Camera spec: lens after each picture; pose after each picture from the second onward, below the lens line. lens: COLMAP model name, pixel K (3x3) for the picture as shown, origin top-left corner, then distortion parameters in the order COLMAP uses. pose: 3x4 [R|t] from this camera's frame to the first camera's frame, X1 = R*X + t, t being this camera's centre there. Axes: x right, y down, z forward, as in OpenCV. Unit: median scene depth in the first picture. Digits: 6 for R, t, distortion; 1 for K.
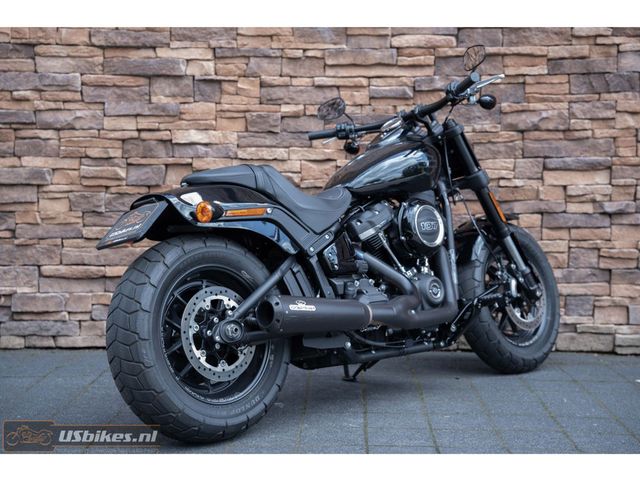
lens RADIAL K [[1076.8, 0, 320.0], [0, 1076.8, 240.0], [0, 0, 1]] dist [0.309064, -0.032709]
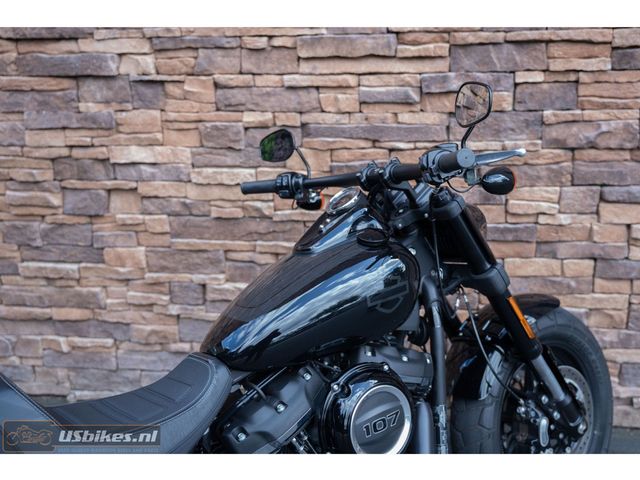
lens RADIAL K [[684.1, 0, 370.8], [0, 684.1, 210.8], [0, 0, 1]] dist [-0.026184, 0.146408]
pose [[0.992828, 0.010046, -0.119127, 0.107883], [0.013220, 0.981126, 0.192919, -0.147828], [0.118816, -0.193110, 0.973956, 0.539946]]
